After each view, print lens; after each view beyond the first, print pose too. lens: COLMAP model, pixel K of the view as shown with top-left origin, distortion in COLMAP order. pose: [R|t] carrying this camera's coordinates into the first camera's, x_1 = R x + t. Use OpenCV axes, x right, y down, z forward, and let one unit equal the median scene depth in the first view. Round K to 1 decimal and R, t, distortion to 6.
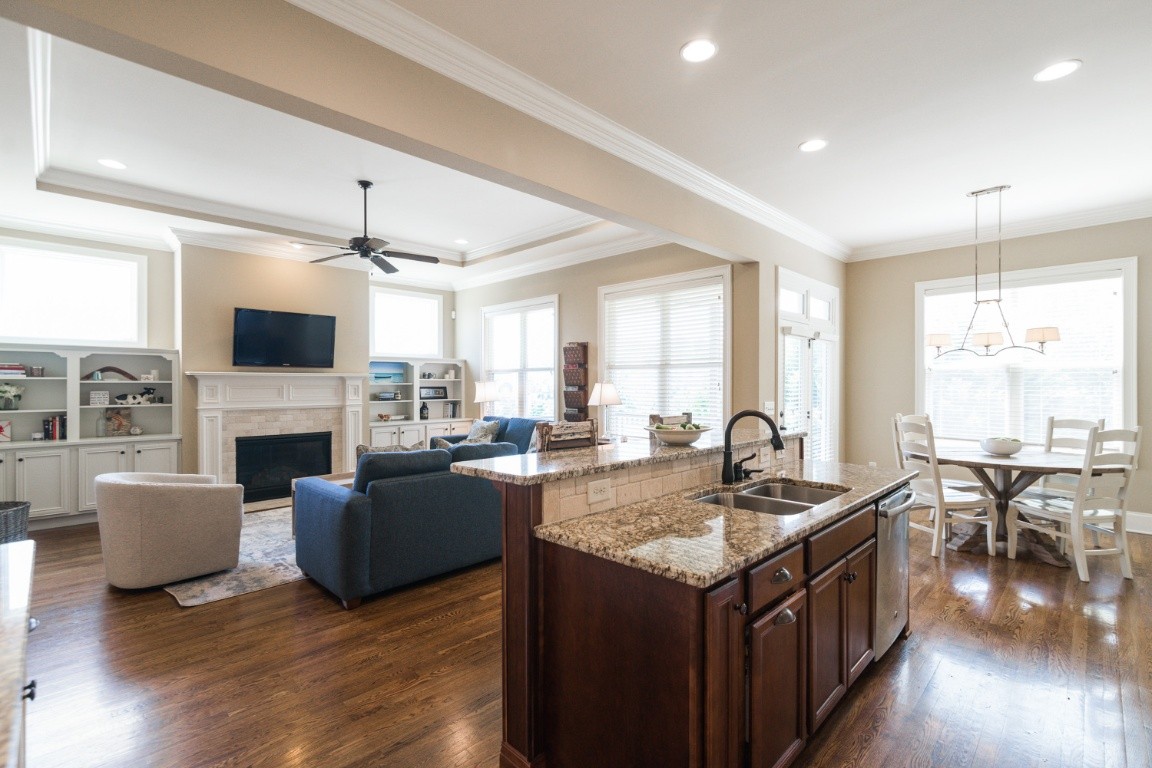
lens RADIAL K [[537.6, 0, 550.9], [0, 537.6, 385.3], [0, 0, 1]] dist [-0.009478, 0.003101]
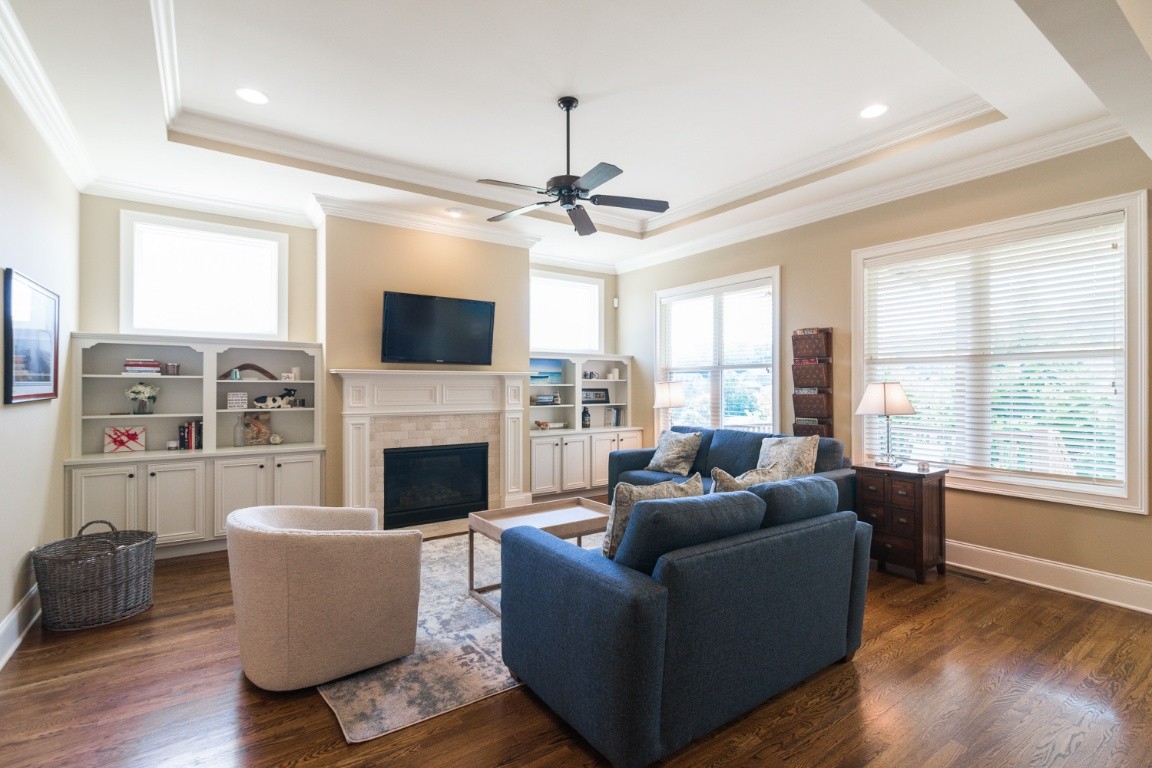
lens RADIAL K [[537.6, 0, 555.0], [0, 537.6, 386.3], [0, 0, 1]] dist [-0.009478, 0.003101]
pose [[0.985100, 0.001292, -0.171977, -0.191550], [-0.001908, 0.999992, -0.003414, 0.003028], [0.171972, 0.003691, 0.985095, 0.236285]]
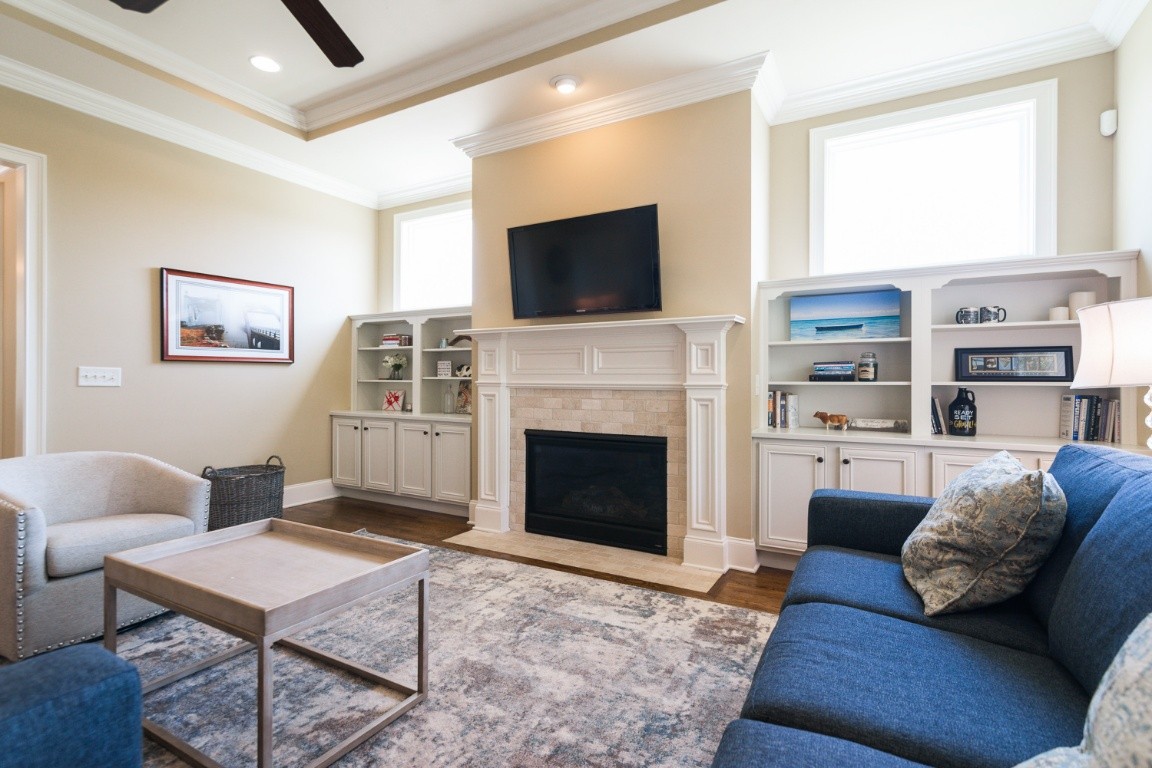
lens RADIAL K [[537.6, 0, 551.1], [0, 537.6, 376.1], [0, 0, 1]] dist [-0.009478, 0.003101]
pose [[0.280070, -0.004261, -0.959970, 0.046897], [-0.008462, 0.999940, -0.006908, 0.038198], [0.959942, 0.010058, 0.280017, 0.870115]]
